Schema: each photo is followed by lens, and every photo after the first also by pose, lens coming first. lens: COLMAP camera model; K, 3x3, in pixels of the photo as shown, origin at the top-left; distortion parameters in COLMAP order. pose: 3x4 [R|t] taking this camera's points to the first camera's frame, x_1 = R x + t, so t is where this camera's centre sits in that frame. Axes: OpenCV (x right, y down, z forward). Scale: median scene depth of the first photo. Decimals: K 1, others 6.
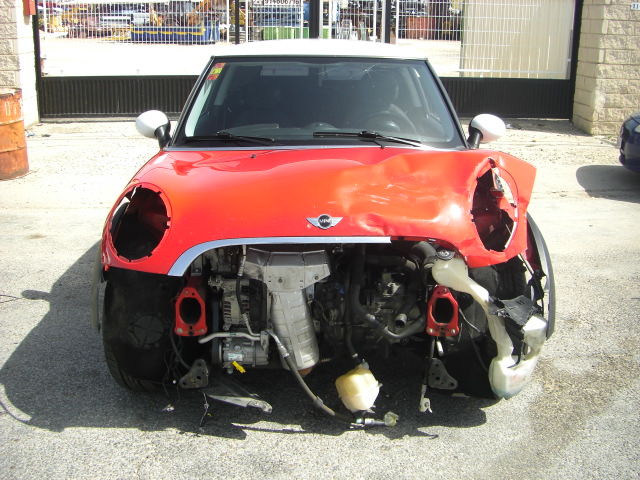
lens RADIAL K [[729.3, 0, 318.3], [0, 729.3, 207.9], [0, 0, 1]] dist [-0.202039, 0.157437]
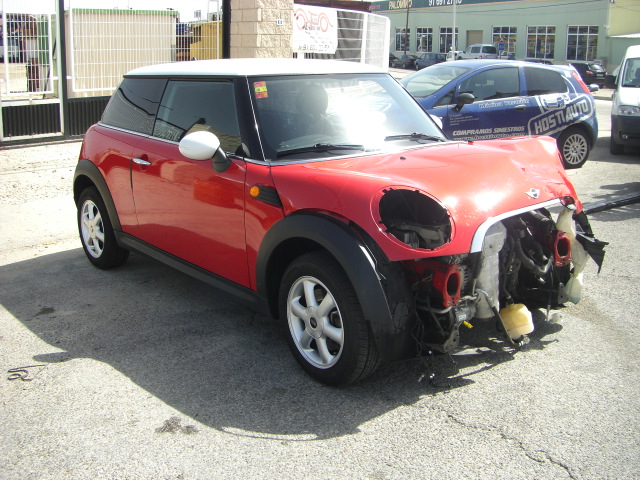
lens RADIAL K [[729.3, 0, 318.3], [0, 729.3, 207.9], [0, 0, 1]] dist [-0.202039, 0.157437]
pose [[0.772487, -0.142014, 0.618948, -1.020702], [0.155727, 0.987276, 0.032167, -0.053375], [-0.615641, 0.071538, 0.784773, 0.175515]]
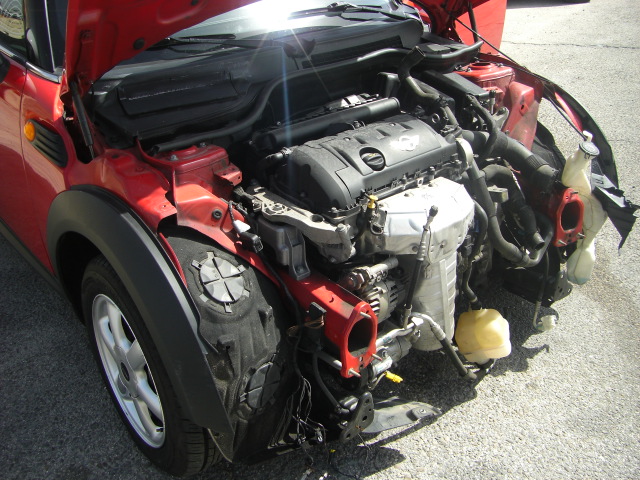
lens RADIAL K [[729.3, 0, 318.3], [0, 729.3, 207.9], [0, 0, 1]] dist [-0.202039, 0.157437]
pose [[0.765846, -0.297852, 0.569881, -0.510810], [0.148887, 0.944306, 0.293461, -0.151554], [-0.625550, -0.139898, 0.767539, 0.517567]]
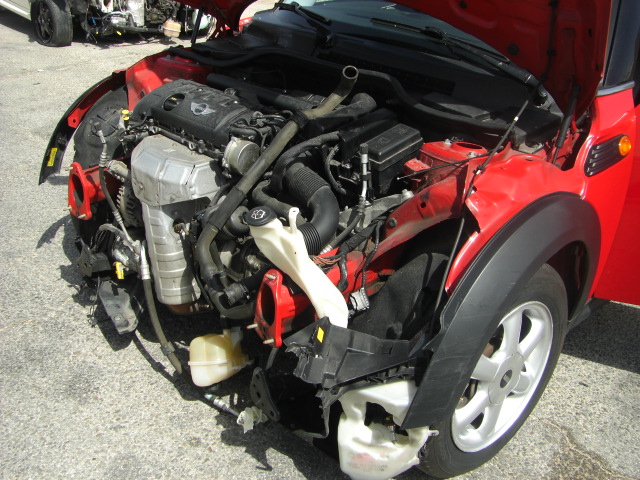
lens RADIAL K [[729.3, 0, 318.3], [0, 729.3, 207.9], [0, 0, 1]] dist [-0.202039, 0.157437]
pose [[0.699237, 0.312000, -0.643214, 0.573219], [-0.203943, 0.949407, 0.238817, -0.101677], [0.685182, -0.035811, 0.727491, 0.533066]]
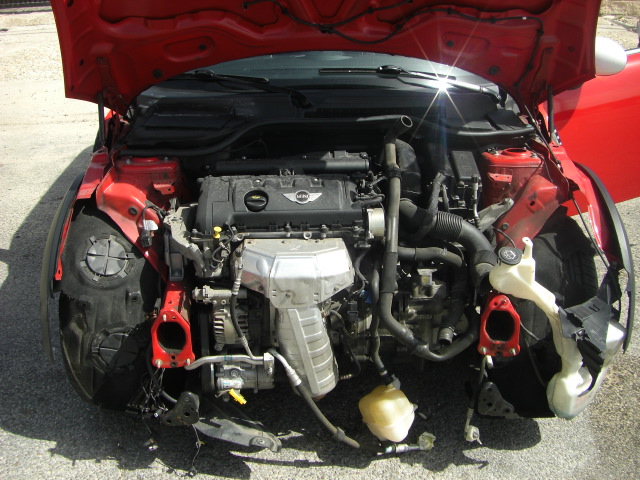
lens RADIAL K [[729.3, 0, 318.3], [0, 729.3, 207.9], [0, 0, 1]] dist [-0.202039, 0.157437]
pose [[0.999428, -0.024681, 0.023107, -0.034896], [0.020022, 0.982773, 0.183729, -0.120565], [-0.027244, -0.183161, 0.982705, 0.263611]]
